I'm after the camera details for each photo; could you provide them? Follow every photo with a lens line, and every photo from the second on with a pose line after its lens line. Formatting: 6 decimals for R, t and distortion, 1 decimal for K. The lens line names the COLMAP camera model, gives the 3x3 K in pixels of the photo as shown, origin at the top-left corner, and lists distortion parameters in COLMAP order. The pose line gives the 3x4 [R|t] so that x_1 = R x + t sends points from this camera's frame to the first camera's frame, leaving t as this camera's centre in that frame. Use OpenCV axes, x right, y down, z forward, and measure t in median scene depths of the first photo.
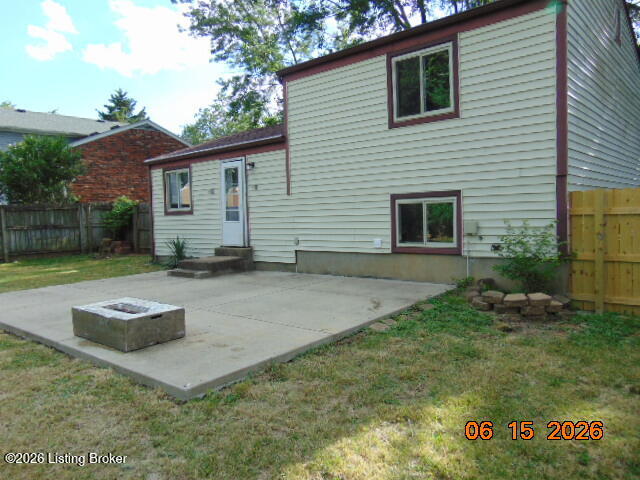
lens RADIAL K [[483.1, 0, 320.6], [0, 483.1, 237.4], [0, 0, 1]] dist [-0.030788, 0.048642]
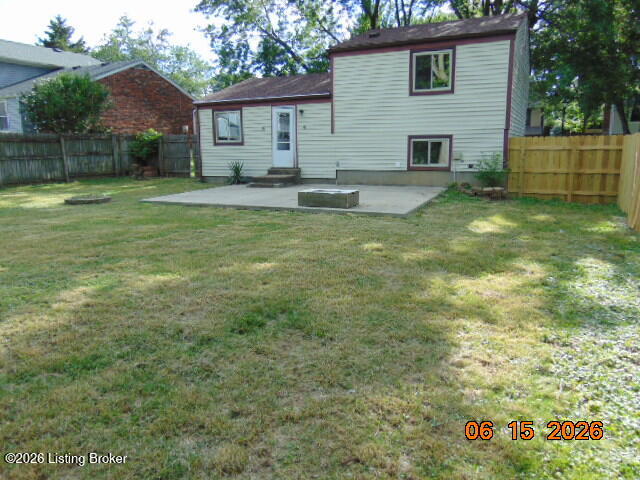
lens RADIAL K [[483.1, 0, 319.5], [0, 483.1, 242.8], [0, 0, 1]] dist [-0.030788, 0.048642]
pose [[0.968918, -0.030118, 0.245542, -0.495786], [-0.005786, 0.989531, 0.144206, 0.035470], [-0.247314, -0.141145, 0.958600, -0.514074]]
